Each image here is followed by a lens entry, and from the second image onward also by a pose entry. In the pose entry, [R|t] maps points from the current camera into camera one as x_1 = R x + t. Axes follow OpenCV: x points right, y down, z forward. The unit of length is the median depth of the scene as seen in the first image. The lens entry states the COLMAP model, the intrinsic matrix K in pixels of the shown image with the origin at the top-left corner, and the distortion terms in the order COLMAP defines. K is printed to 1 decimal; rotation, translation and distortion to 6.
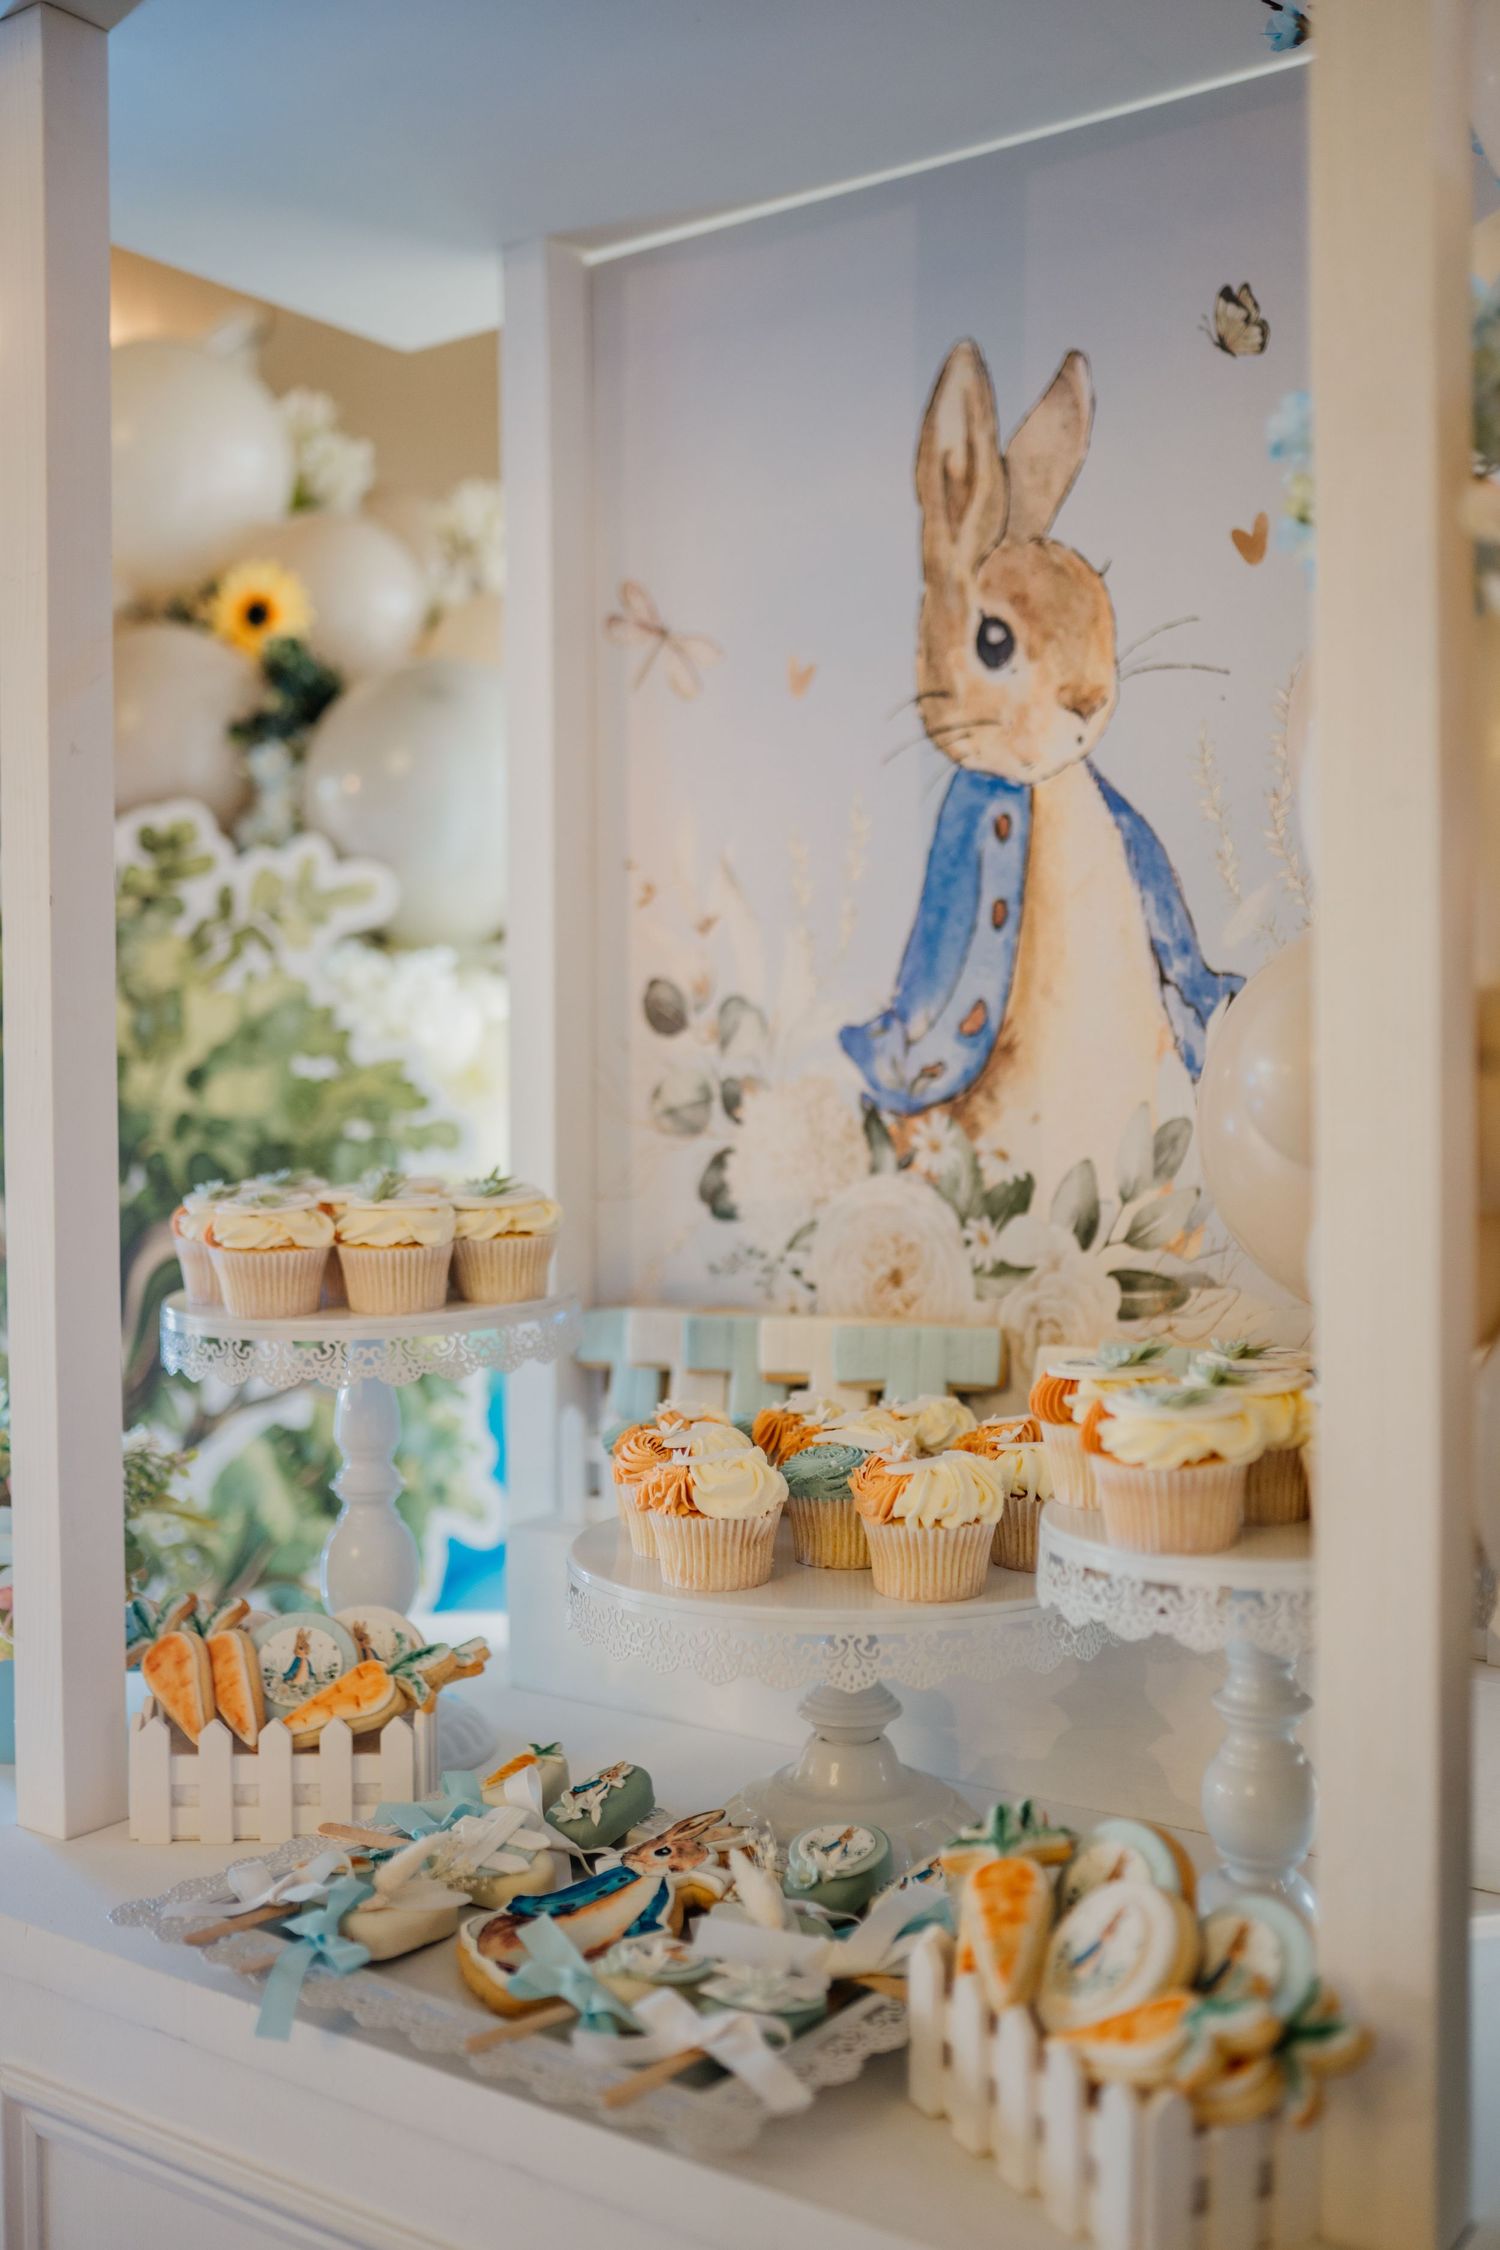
lens RADIAL K [[2204.1, 0, 750.0], [0, 2204.1, 1125.0], [0, 0, 1]] dist [-0.056135, 0.030582]
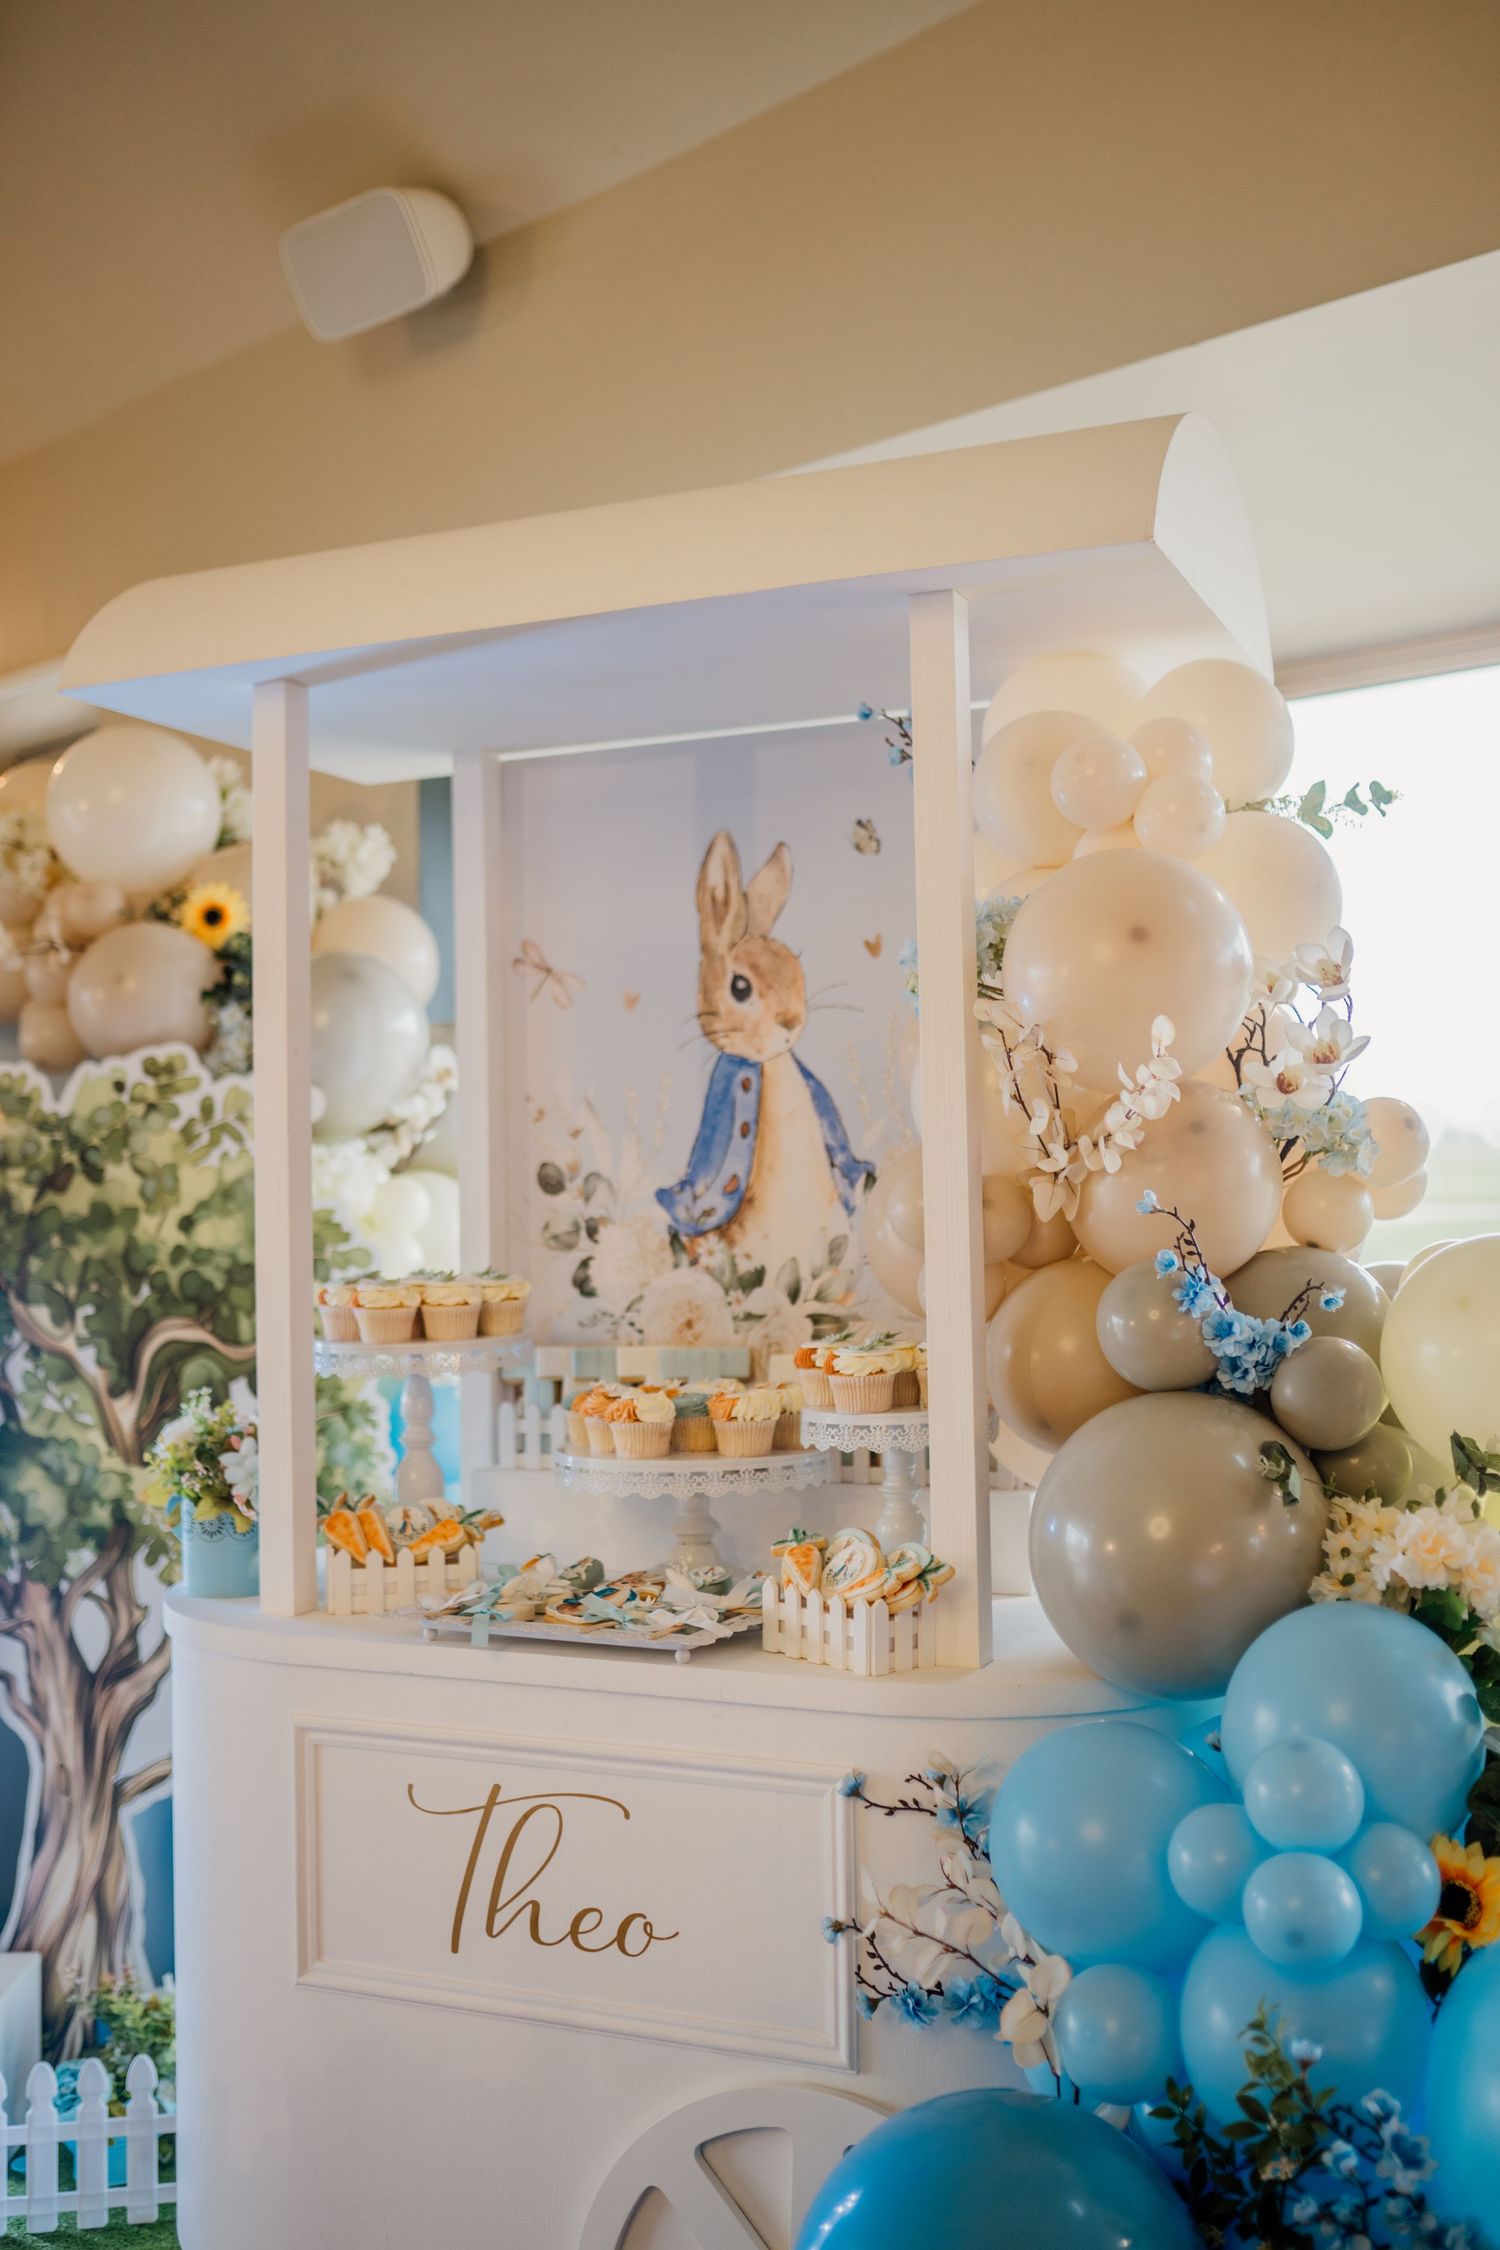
lens RADIAL K [[2204.1, 0, 750.0], [0, 2204.1, 1125.0], [0, 0, 1]] dist [-0.056135, 0.030582]
pose [[0.978877, -0.003468, 0.204421, -0.270950], [0.016949, 0.997791, -0.064232, 0.022759], [-0.203747, 0.066340, 0.976773, -0.861343]]
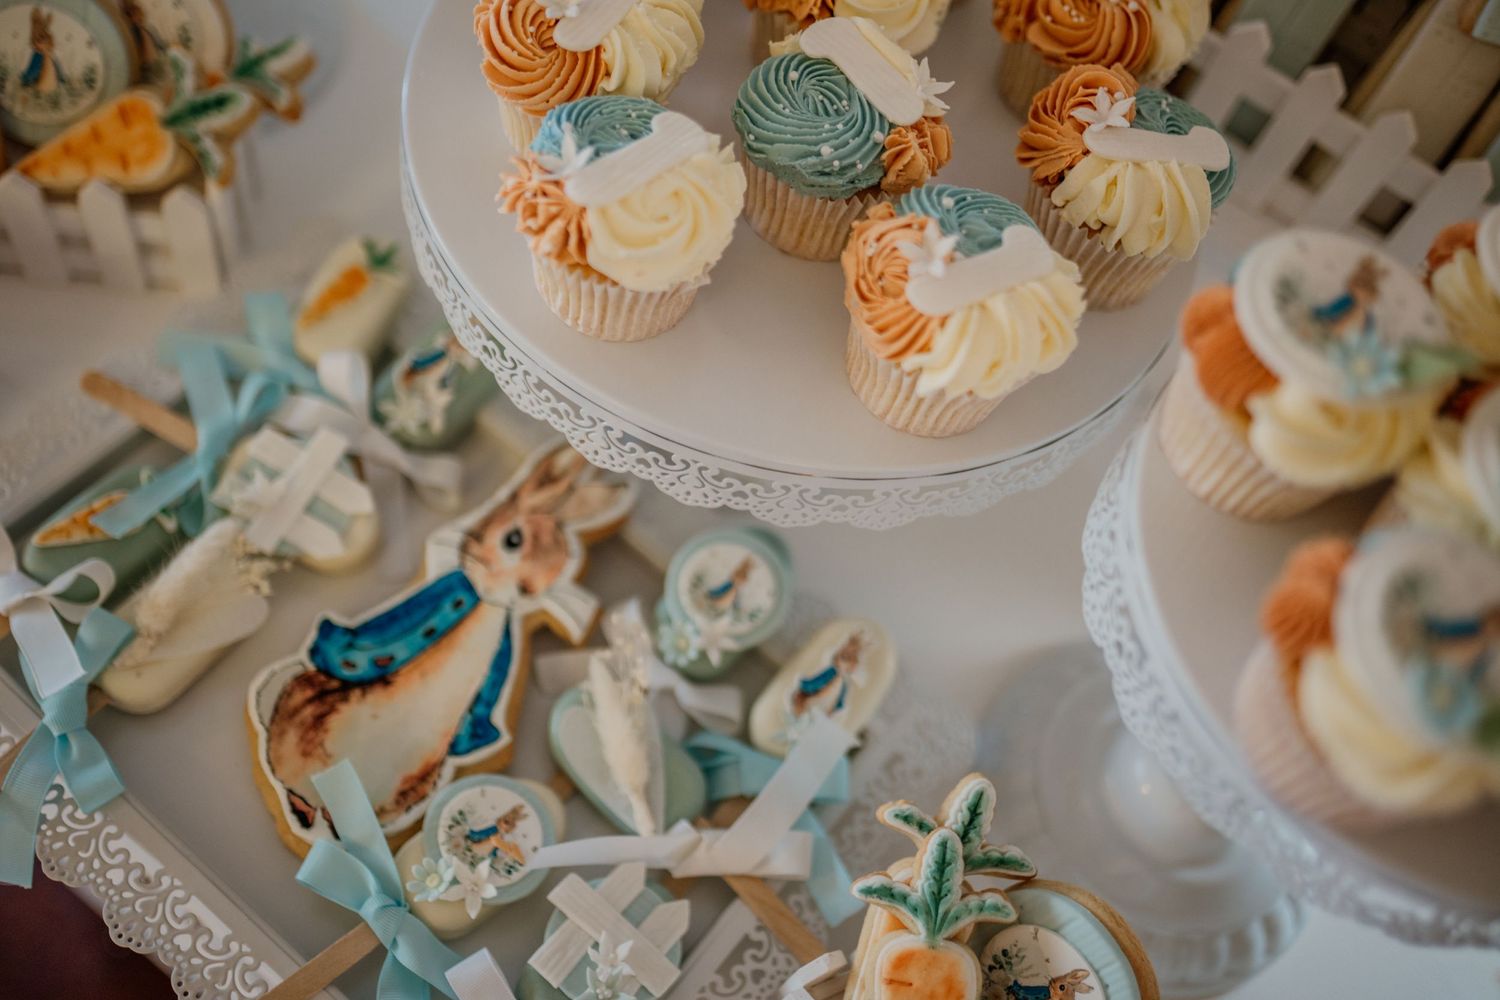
lens RADIAL K [[1469.4, 0, 750.0], [0, 1469.4, 500.0], [0, 0, 1]] dist [-0.056135, 0.030582]
pose [[0.984417, 0.107993, 0.138786, -0.023628], [-0.174384, 0.497717, 0.849628, -0.114473], [0.022677, -0.860590, 0.508793, 0.570689]]
